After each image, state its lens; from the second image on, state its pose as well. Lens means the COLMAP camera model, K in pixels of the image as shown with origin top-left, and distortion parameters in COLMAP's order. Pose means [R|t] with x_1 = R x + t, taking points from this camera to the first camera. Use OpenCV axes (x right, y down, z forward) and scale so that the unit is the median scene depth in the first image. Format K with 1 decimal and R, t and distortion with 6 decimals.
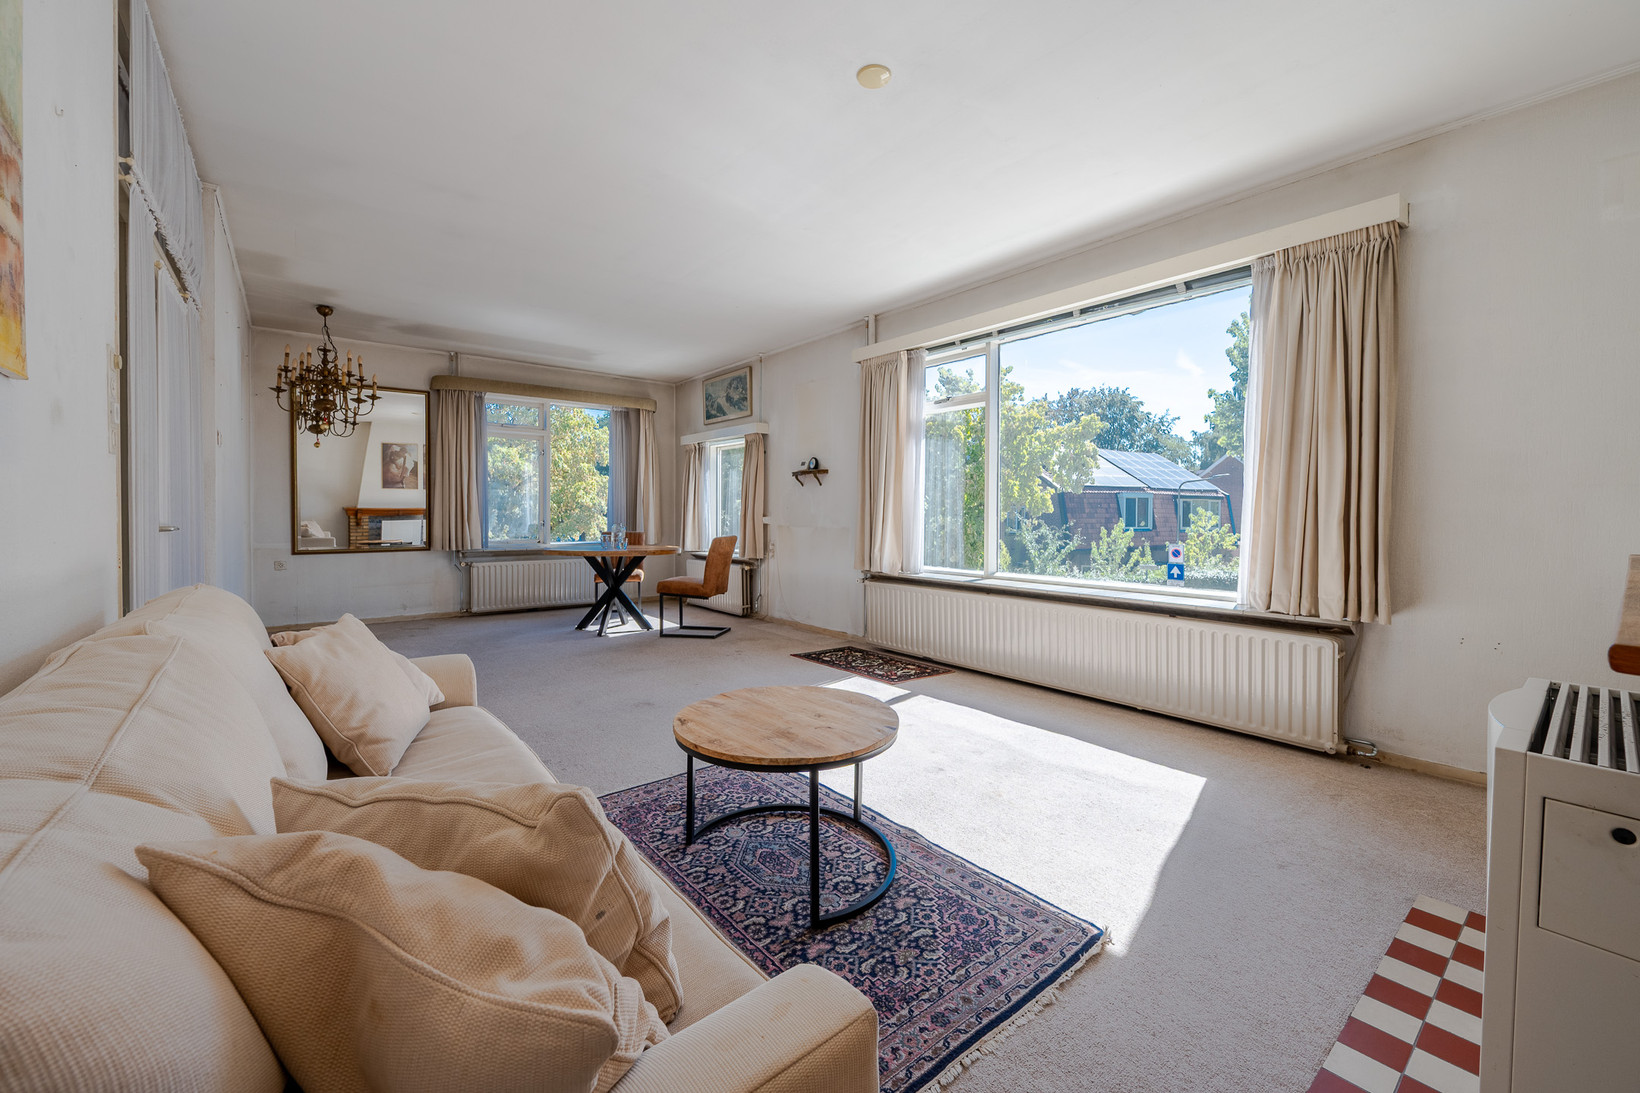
lens RADIAL K [[675.3, 0, 822.1], [0, 675.3, 513.4], [0, 0, 1]] dist [-0.000687, 0.000485]
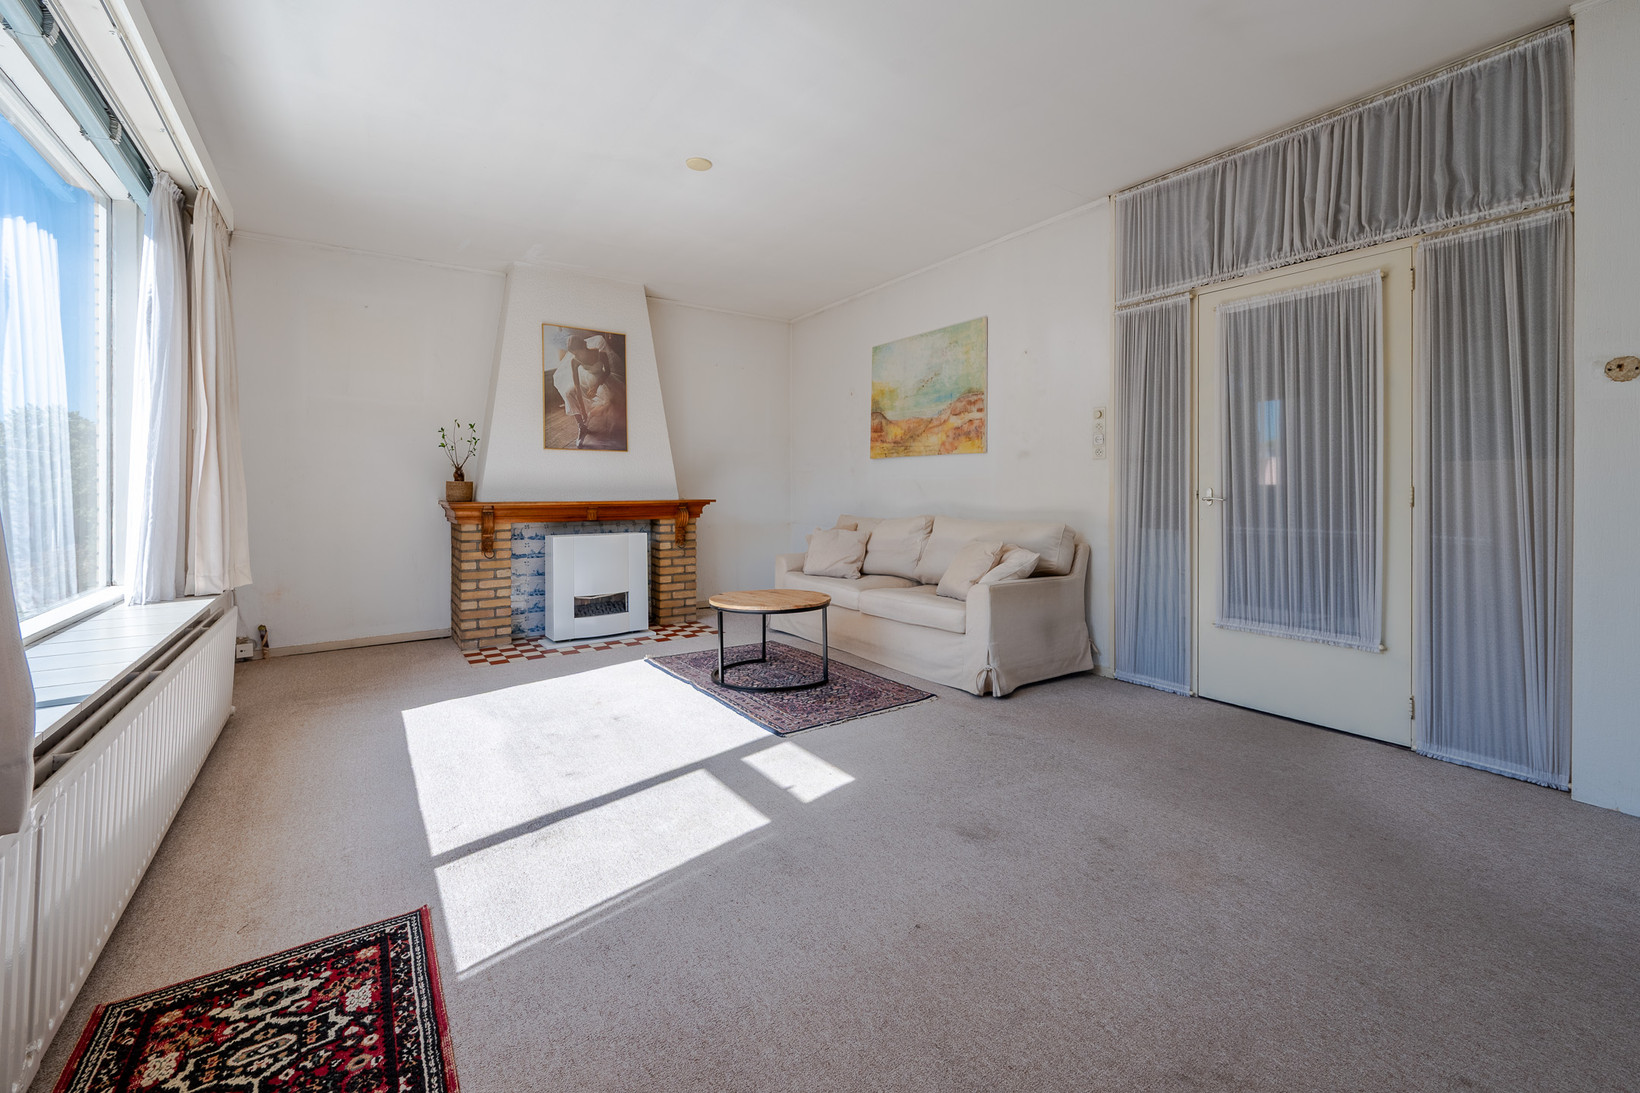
lens RADIAL K [[675.3, 0, 830.9], [0, 675.3, 489.5], [0, 0, 1]] dist [-0.000687, 0.000485]
pose [[-0.998542, -0.004604, 0.053777, -0.083330], [-0.004646, 0.999989, -0.000669, 0.001599], [-0.053773, -0.000917, -0.998553, 0.752075]]
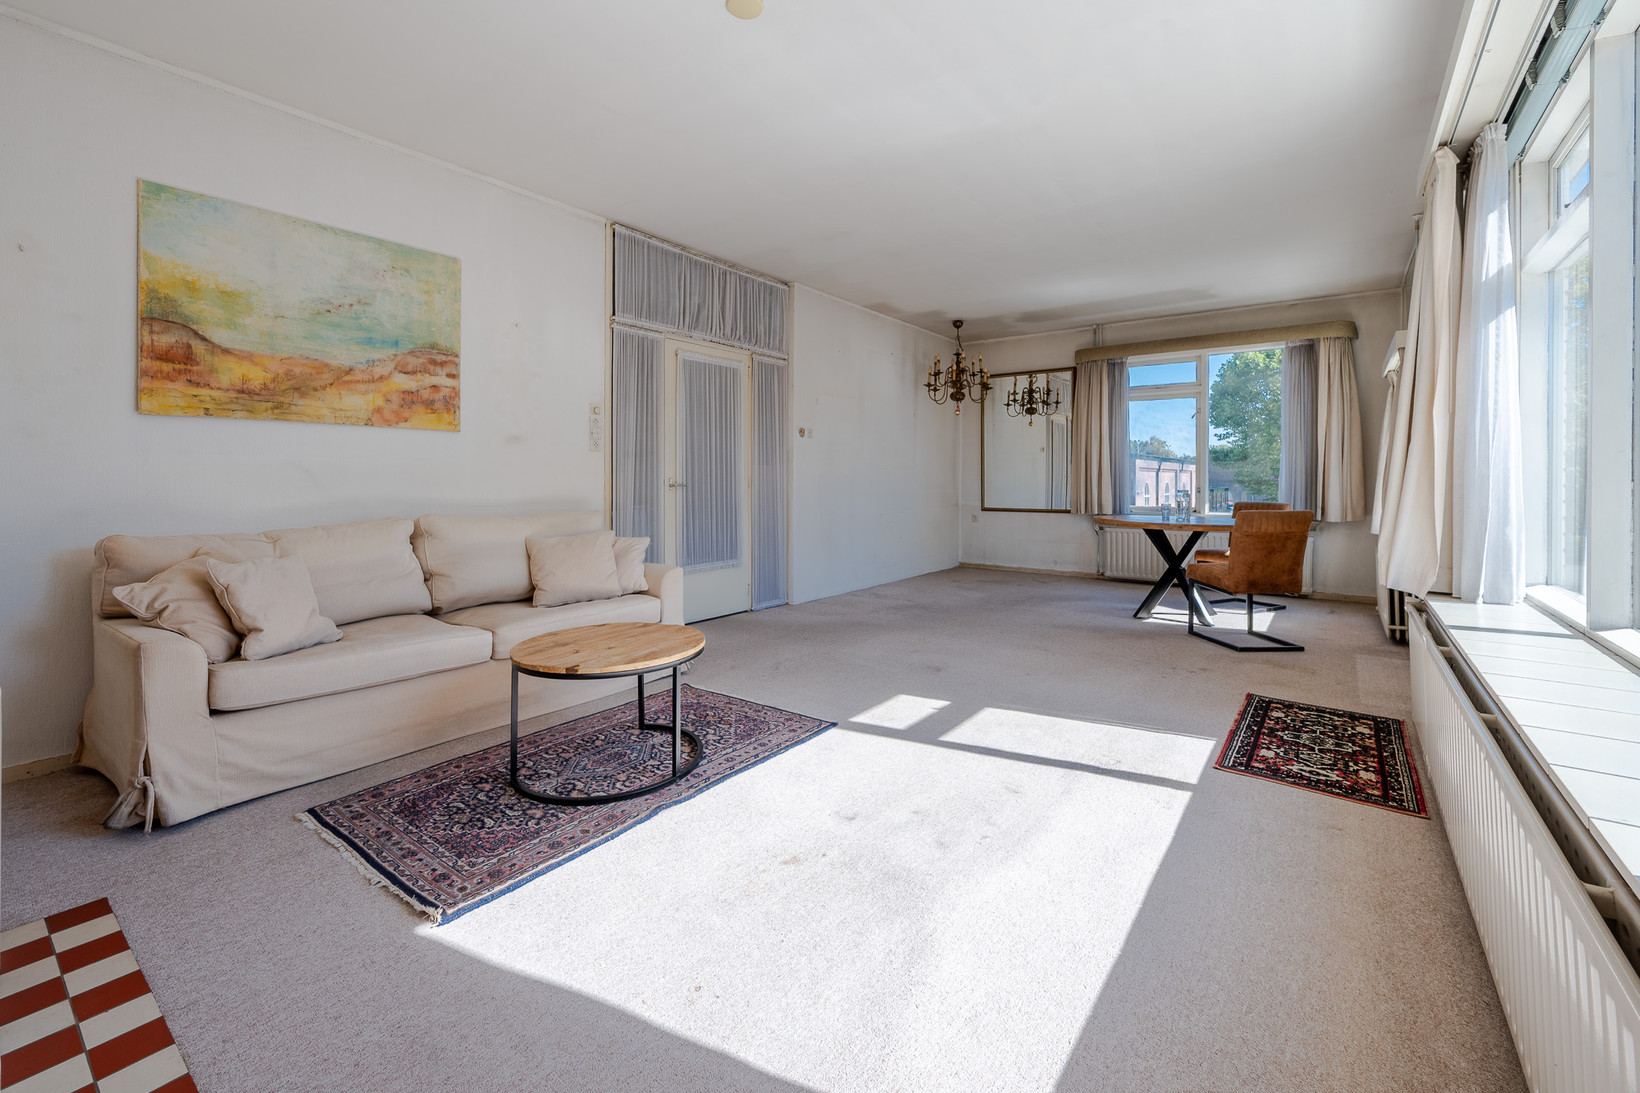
lens RADIAL K [[675.3, 0, 805.7], [0, 675.3, 484.0], [0, 0, 1]] dist [-0.000687, 0.000485]
pose [[0.232862, 0.003738, -0.972503, 0.320965], [0.000072, 0.999993, 0.003861, 0.002626], [0.972510, -0.000969, 0.232860, 0.281134]]
